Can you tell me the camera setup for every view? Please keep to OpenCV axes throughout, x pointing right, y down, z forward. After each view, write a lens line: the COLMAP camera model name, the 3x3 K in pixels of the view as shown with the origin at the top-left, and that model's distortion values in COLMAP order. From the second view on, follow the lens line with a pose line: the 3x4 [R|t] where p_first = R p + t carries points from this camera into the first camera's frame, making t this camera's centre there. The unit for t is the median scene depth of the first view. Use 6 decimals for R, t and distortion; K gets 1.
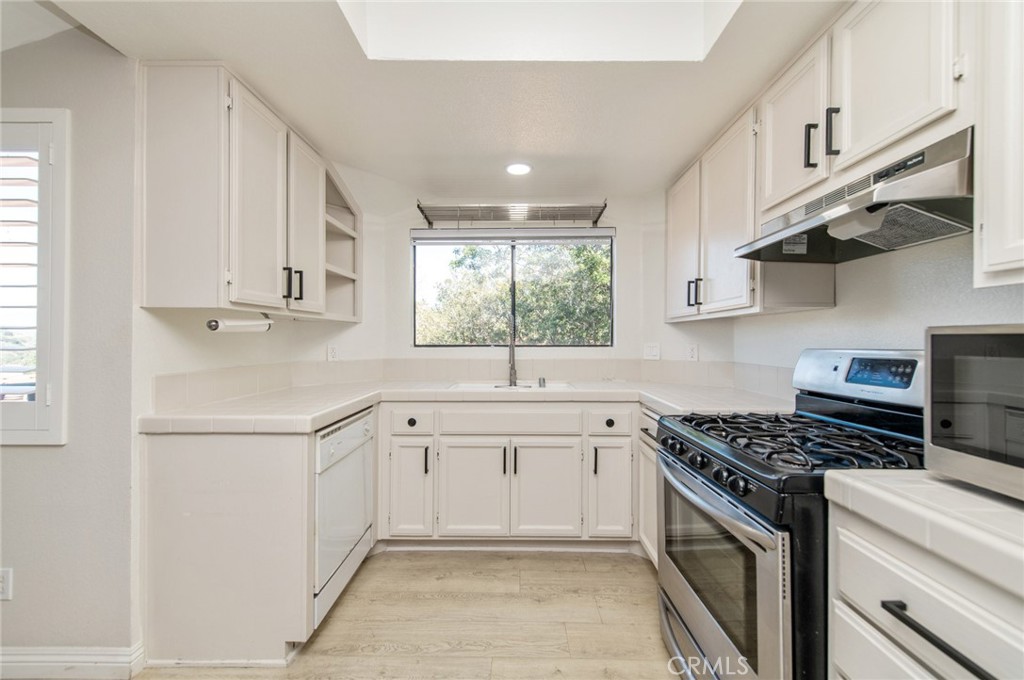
lens RADIAL K [[398.9, 0, 513.7], [0, 398.9, 340.0], [0, 0, 1]] dist [0.018204, -0.006189]
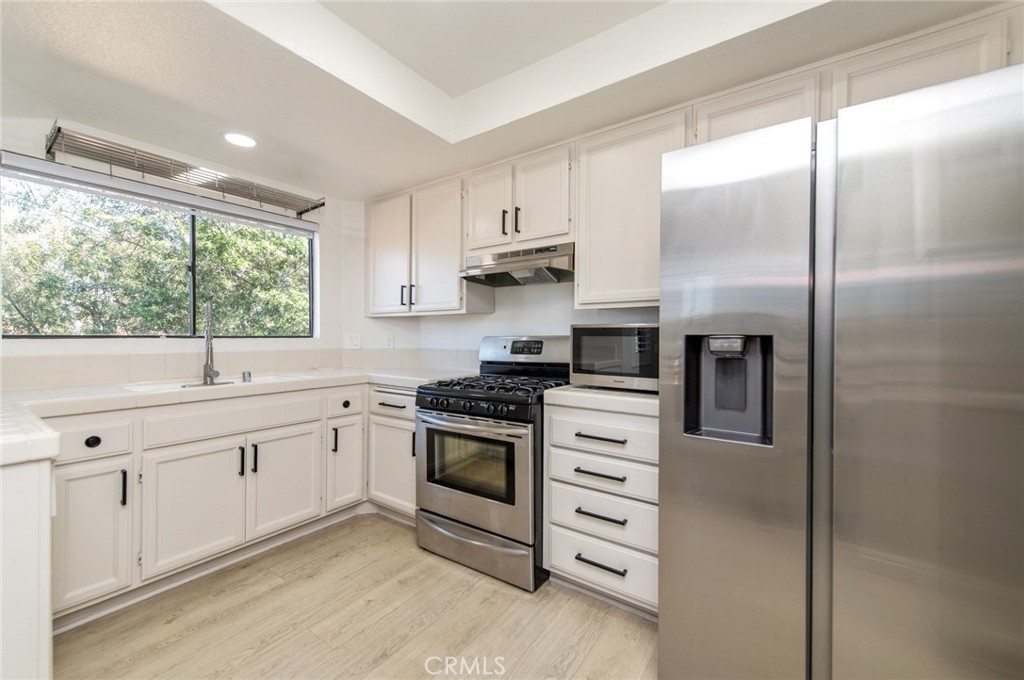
lens RADIAL K [[398.9, 0, 513.7], [0, 398.9, 340.0], [0, 0, 1]] dist [0.018204, -0.006189]
pose [[0.568684, -0.005984, 0.822534, -0.442031], [-0.004465, 0.999936, 0.010361, 0.013787], [-0.822544, -0.009564, 0.568621, -0.029102]]
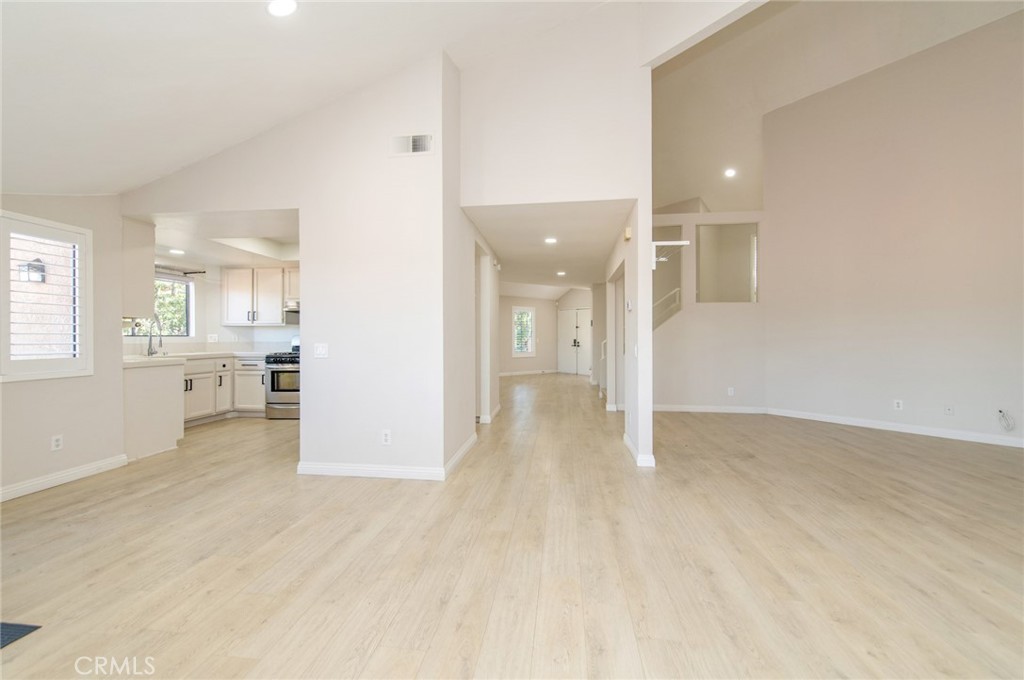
lens RADIAL K [[400.9, 0, 513.3], [0, 400.9, 336.3], [0, 0, 1]] dist [0.016379, -0.004497]
pose [[0.117504, 0.001383, 0.993071, -2.193149], [0.000844, 0.999999, -0.001493, 0.028449], [-0.993072, 0.001013, 0.117503, -1.172698]]
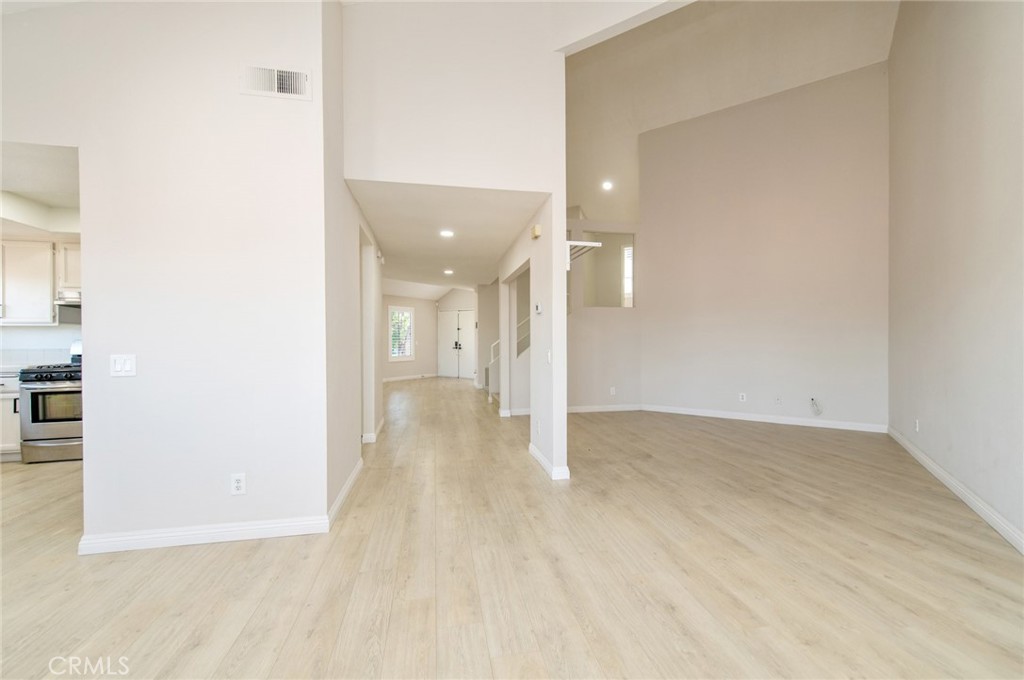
lens RADIAL K [[398.9, 0, 513.7], [0, 398.9, 340.0], [0, 0, 1]] dist [0.018204, -0.006189]
pose [[-0.203390, -0.005026, 0.979085, -1.950592], [0.003084, 0.999979, 0.005774, 0.012077], [-0.979093, 0.004194, -0.203370, -1.022332]]
